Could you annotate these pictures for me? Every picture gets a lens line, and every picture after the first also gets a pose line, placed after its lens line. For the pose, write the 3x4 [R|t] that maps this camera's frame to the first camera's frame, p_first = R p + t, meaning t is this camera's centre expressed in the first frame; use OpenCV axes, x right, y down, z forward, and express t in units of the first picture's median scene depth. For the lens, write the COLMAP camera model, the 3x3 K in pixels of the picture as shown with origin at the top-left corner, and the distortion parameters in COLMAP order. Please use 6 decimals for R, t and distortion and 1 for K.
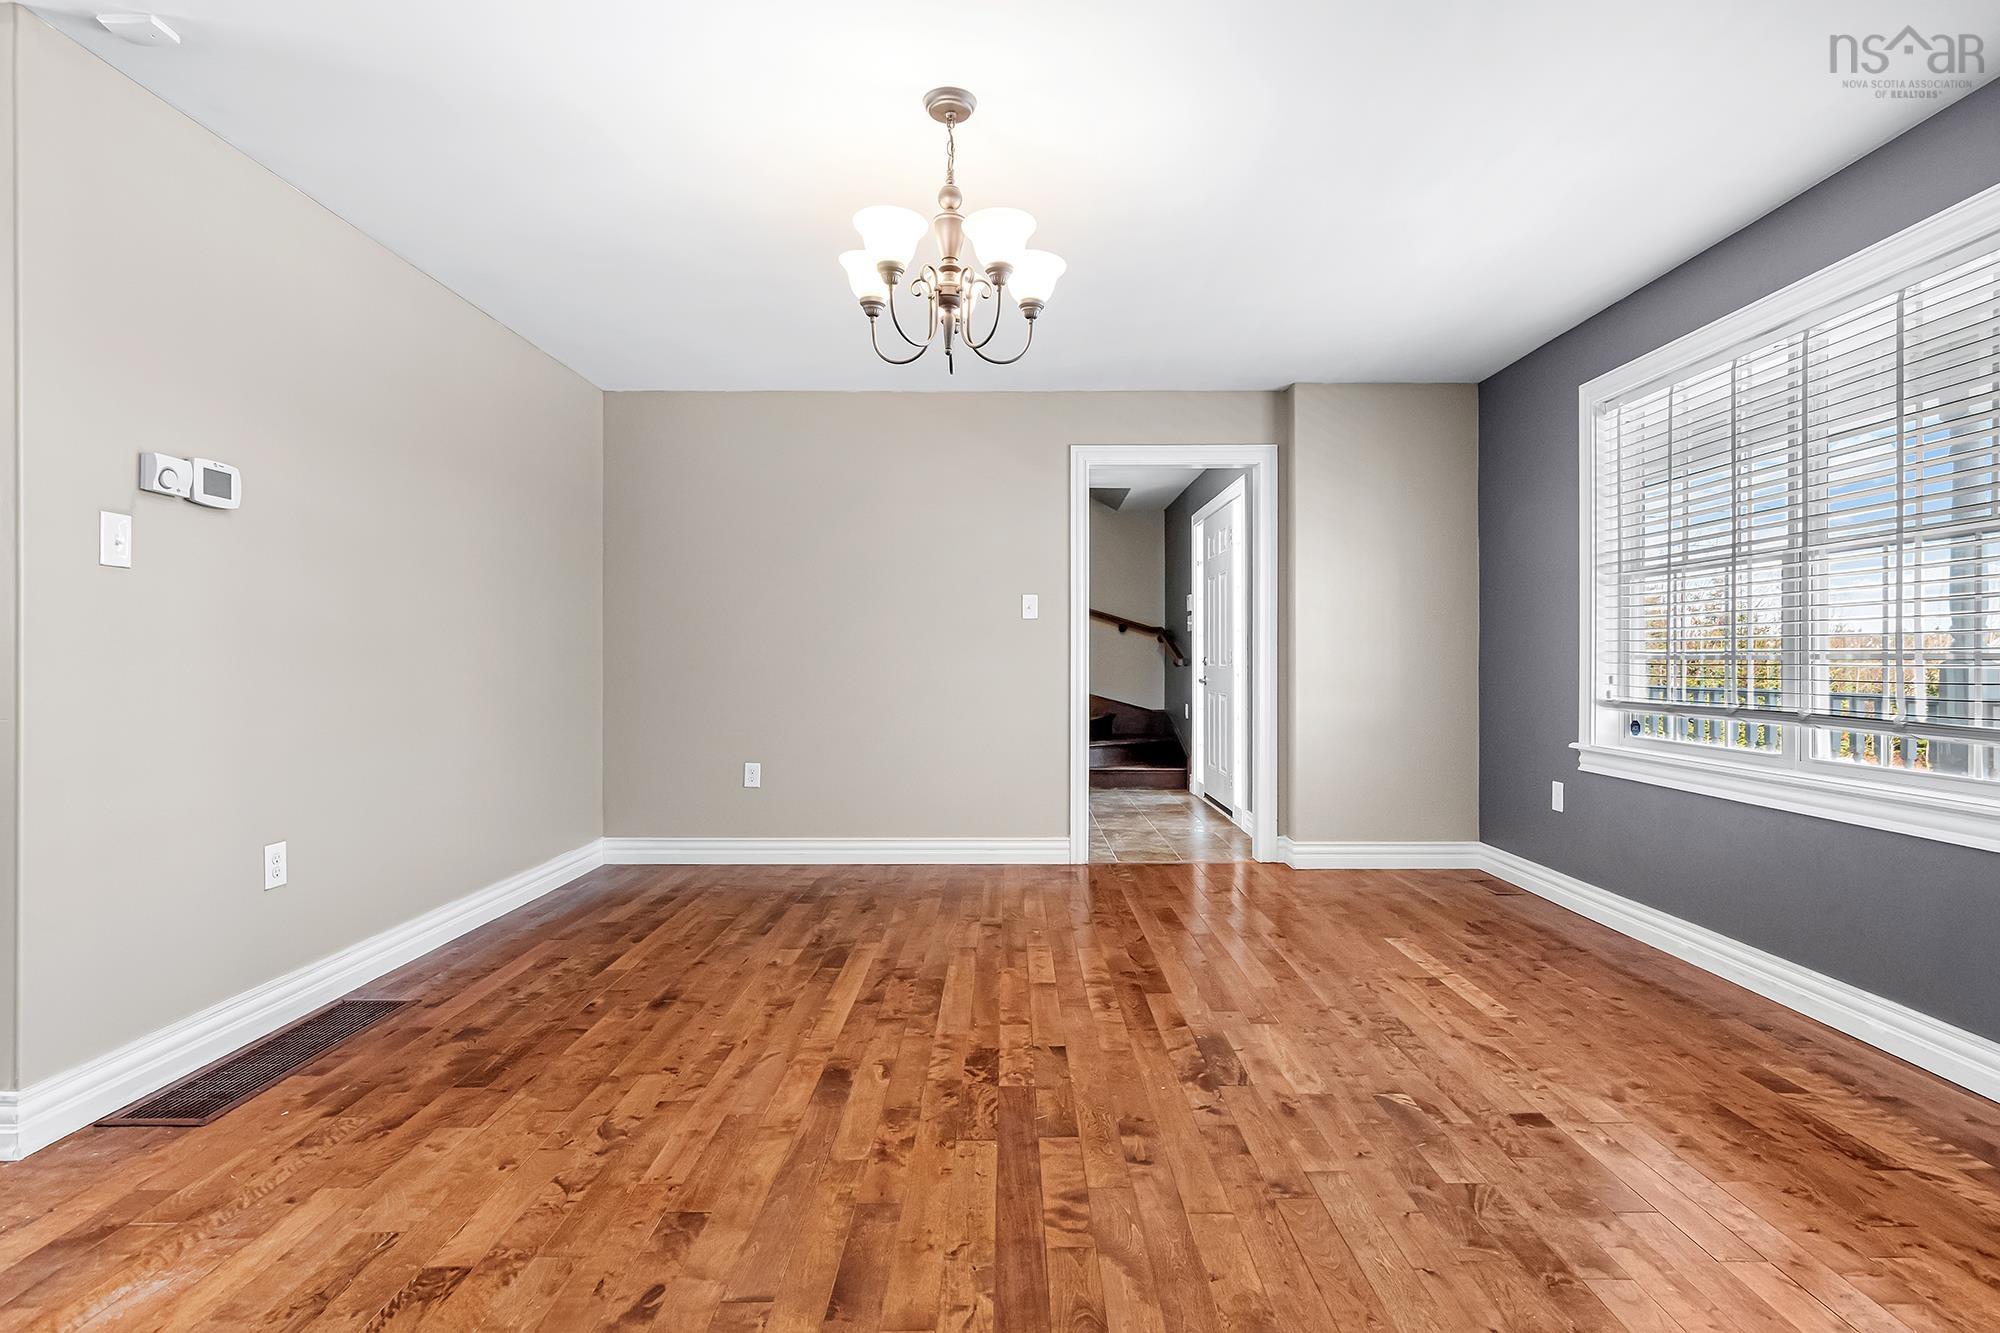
lens RADIAL K [[966.6, 0, 1013.9], [0, 966.6, 661.2], [0, 0, 1]] dist [-0.001101, 0.000895]
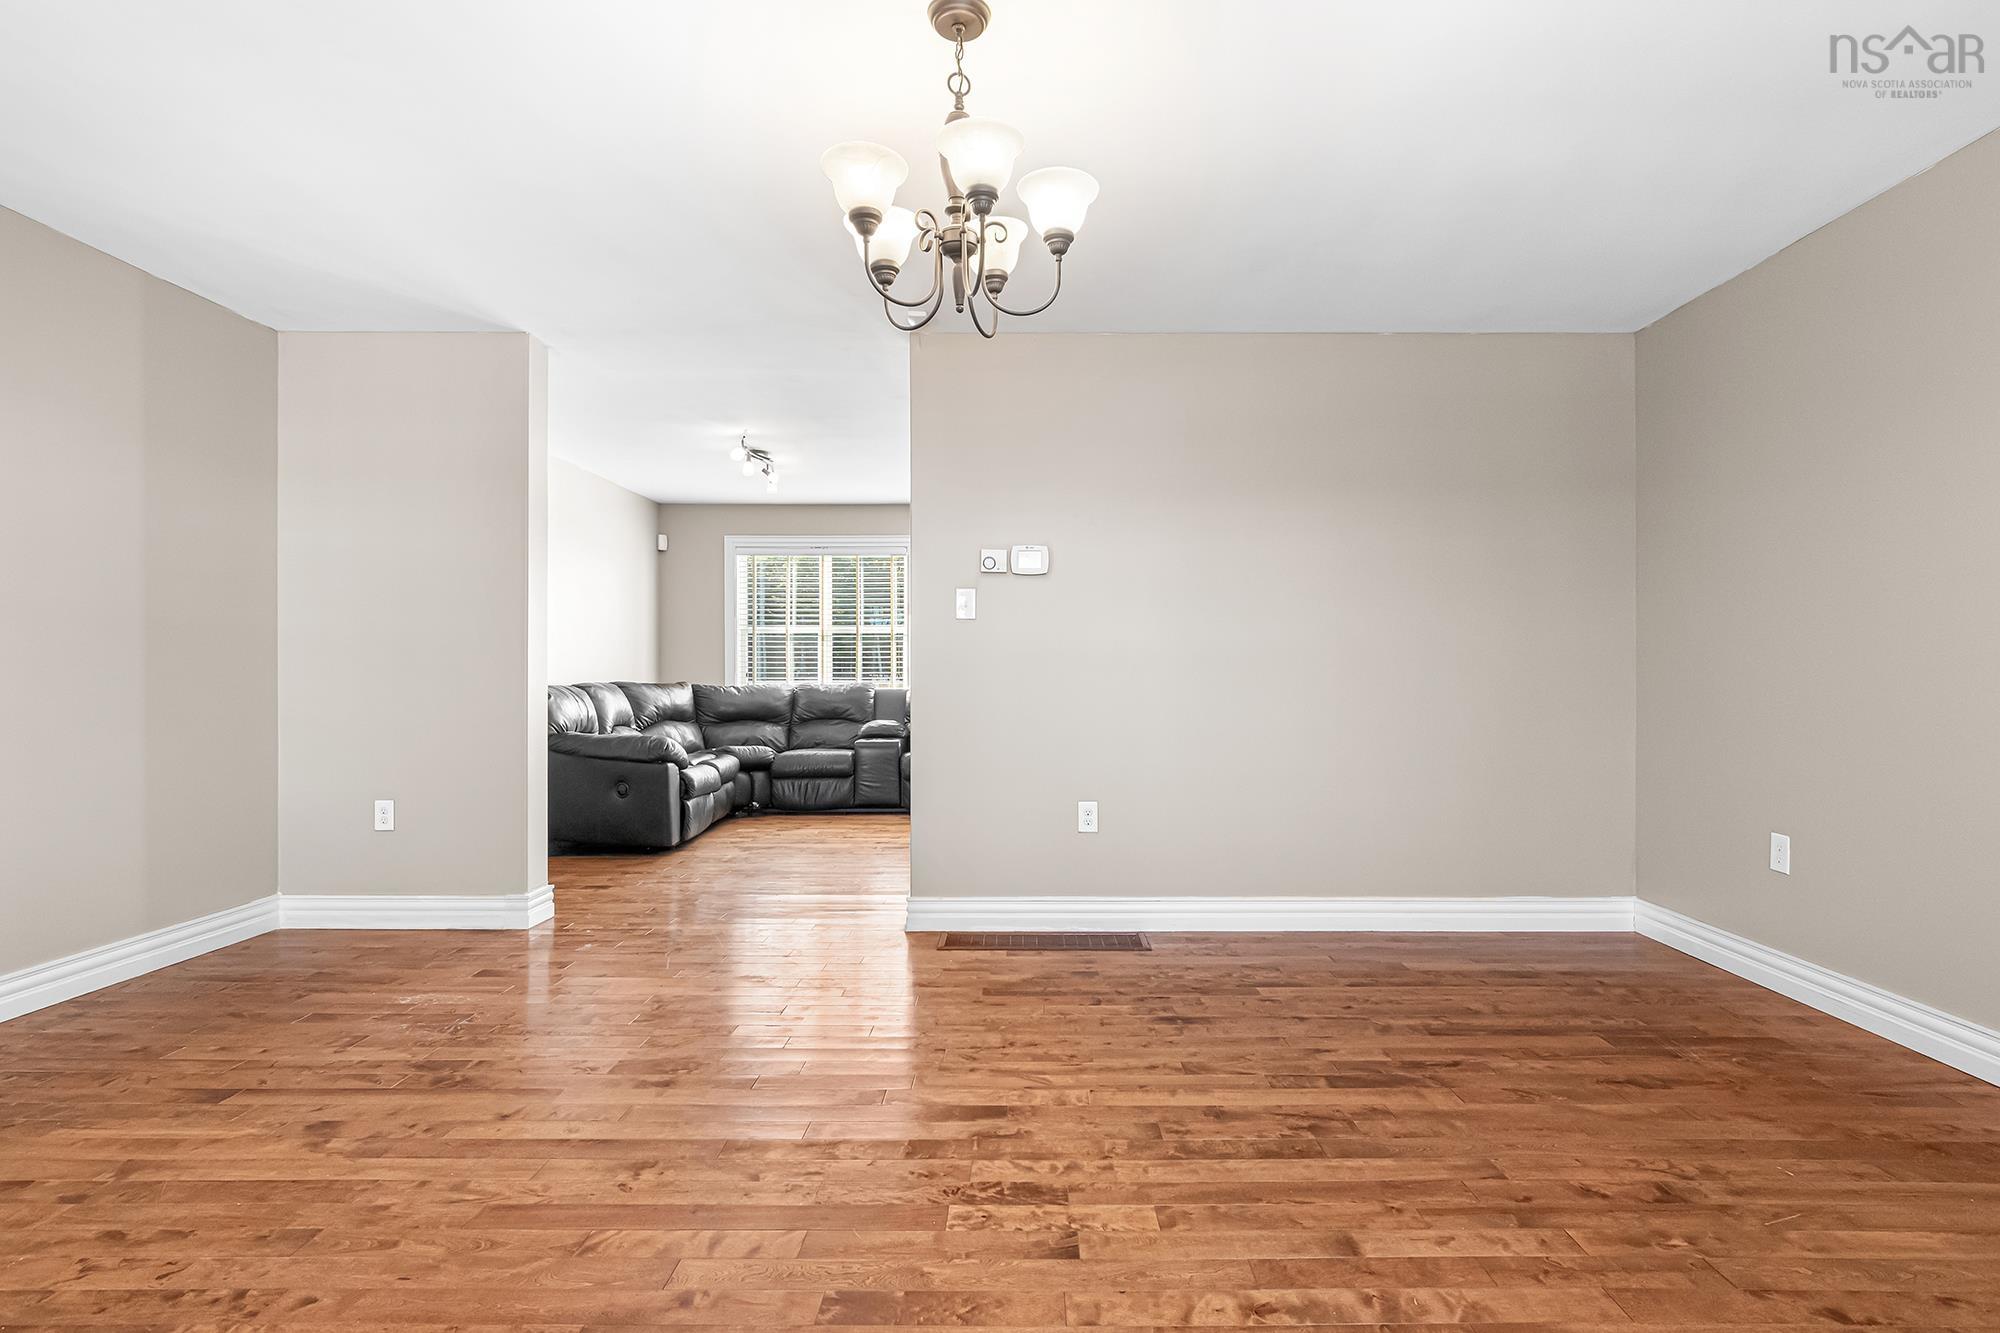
lens RADIAL K [[990.1, 0, 1047.9], [0, 990.1, 675.4], [0, 0, 1]] dist [0.001387, -0.000333]
pose [[-0.000817, 0.000771, -0.999999, 0.642955], [-0.001583, 0.999998, 0.000772, 0.001139], [0.999998, 0.001584, -0.000816, 0.867441]]
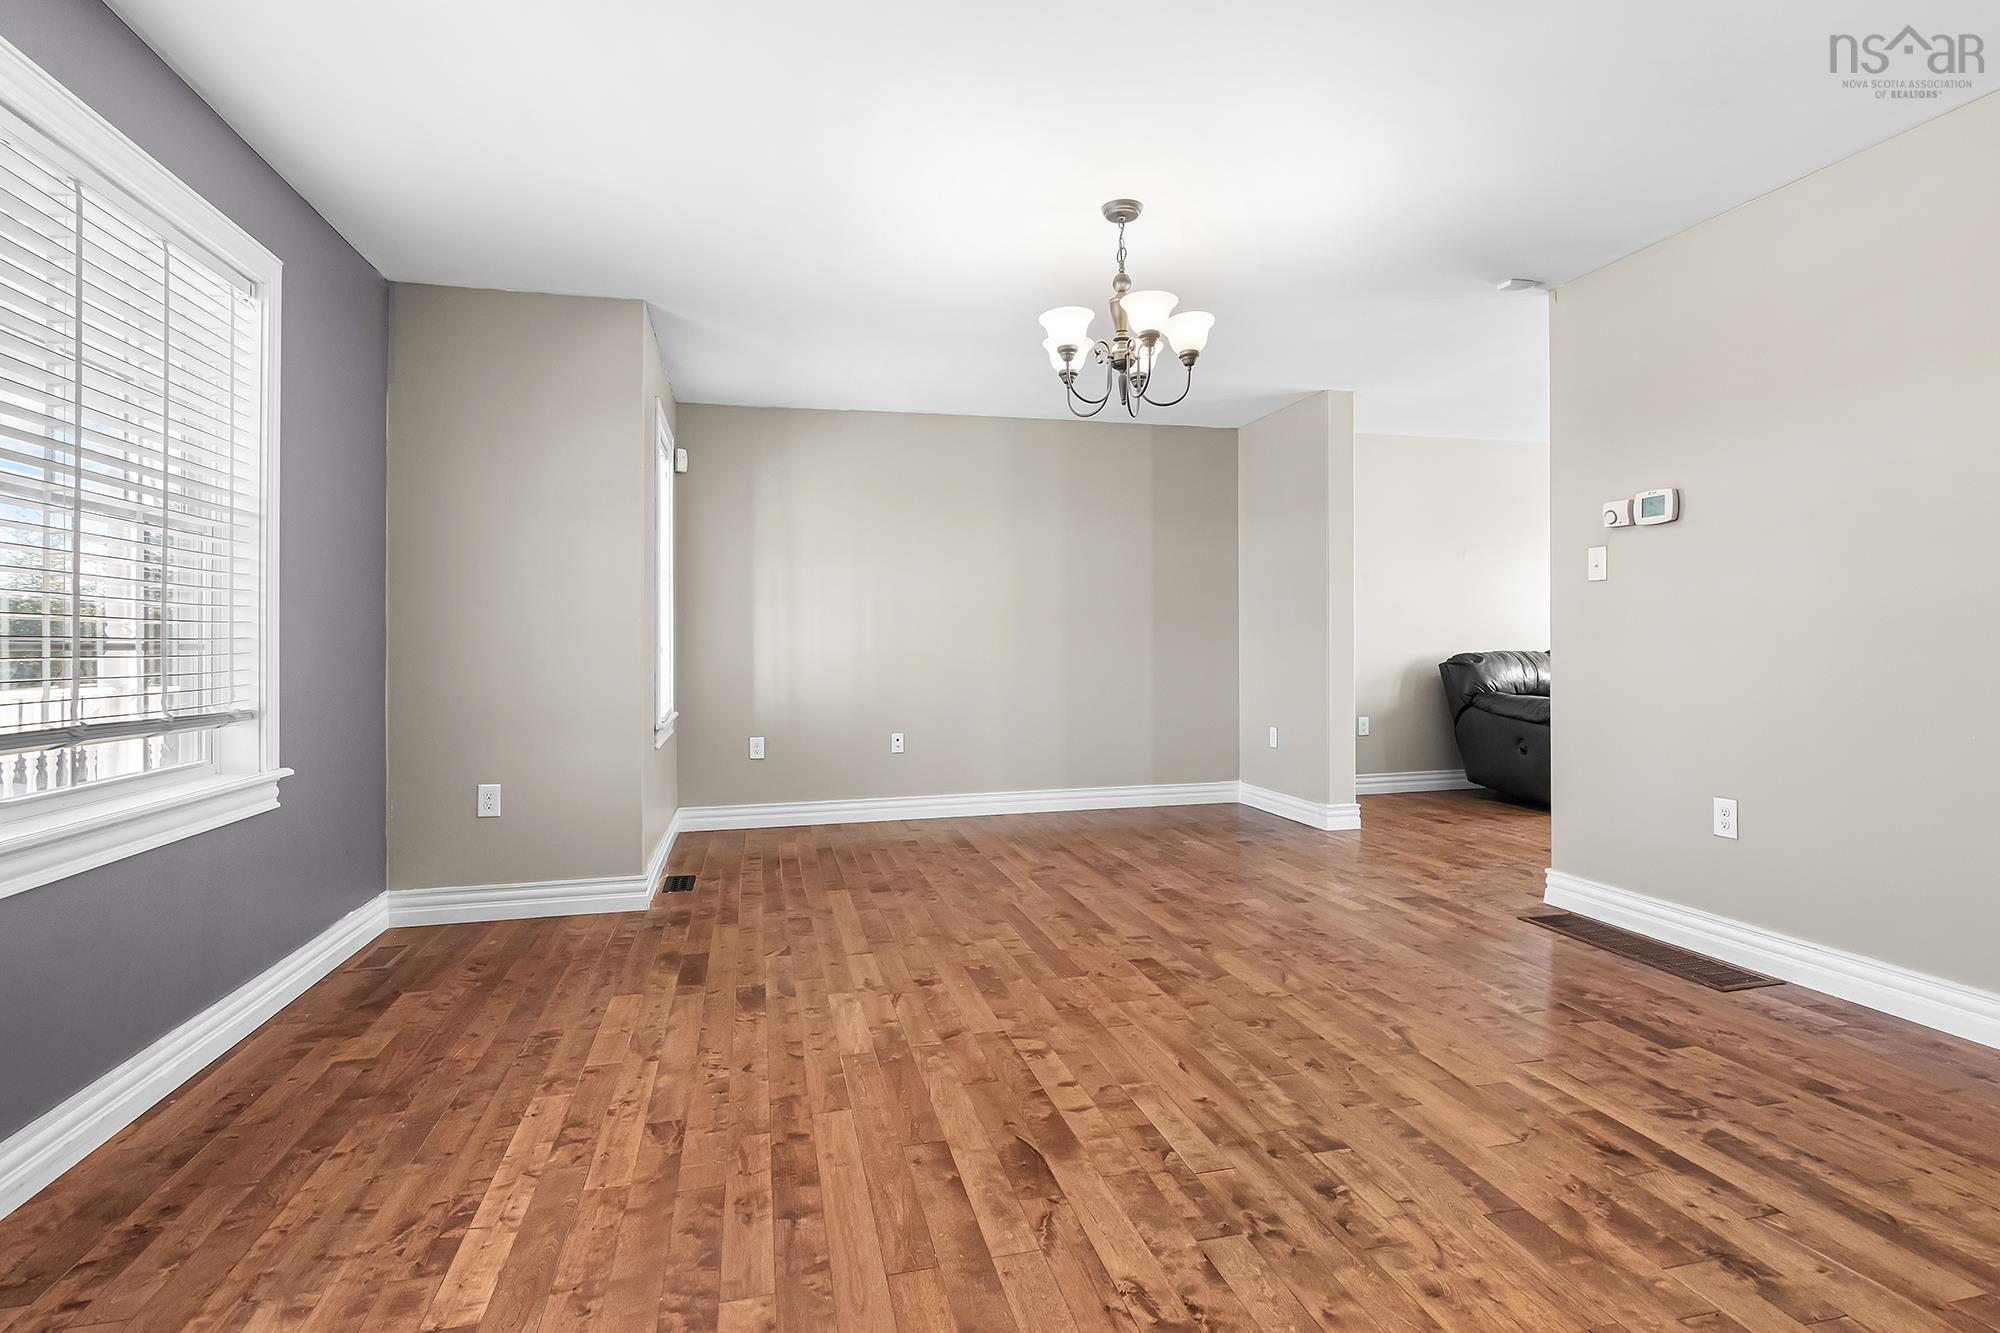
lens RADIAL K [[993.6, 0, 963.6], [0, 993.6, 660.4], [0, 0, 1]] dist [-0.000458, 0.007091]
pose [[-0.979454, 0.013482, -0.201218, 0.324529], [0.010597, 0.999825, 0.015409, -0.002393], [0.201391, 0.012961, -0.979425, 1.812669]]
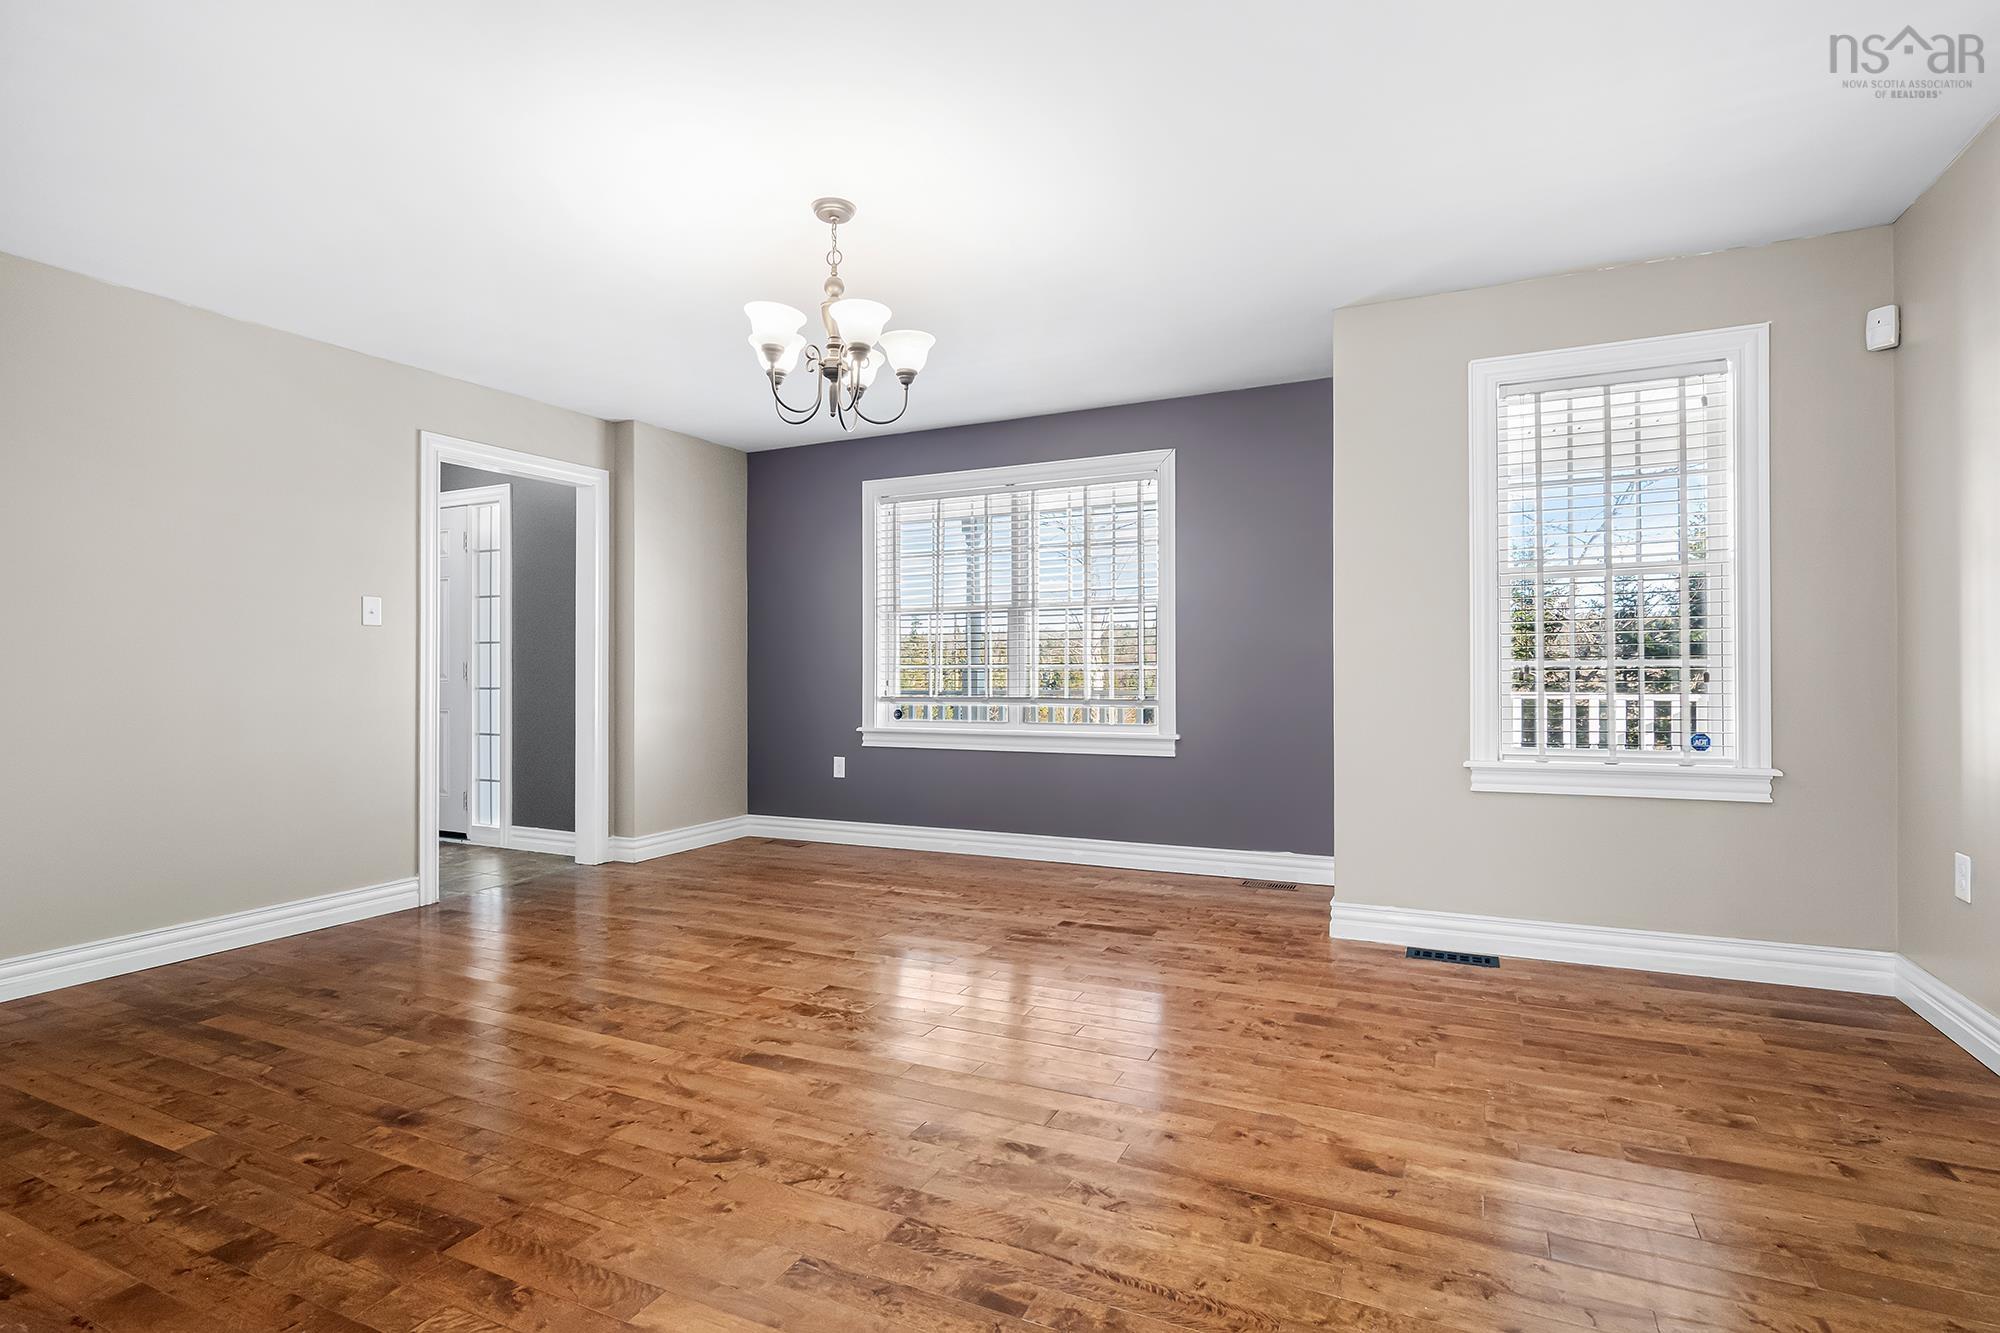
lens RADIAL K [[966.6, 0, 1013.9], [0, 966.6, 661.2], [0, 0, 1]] dist [-0.001101, 0.000895]
pose [[0.435746, 0.003829, 0.900062, -0.839117], [0.010445, 0.999902, -0.009310, 0.002492], [-0.900009, 0.013458, 0.435663, 0.224132]]
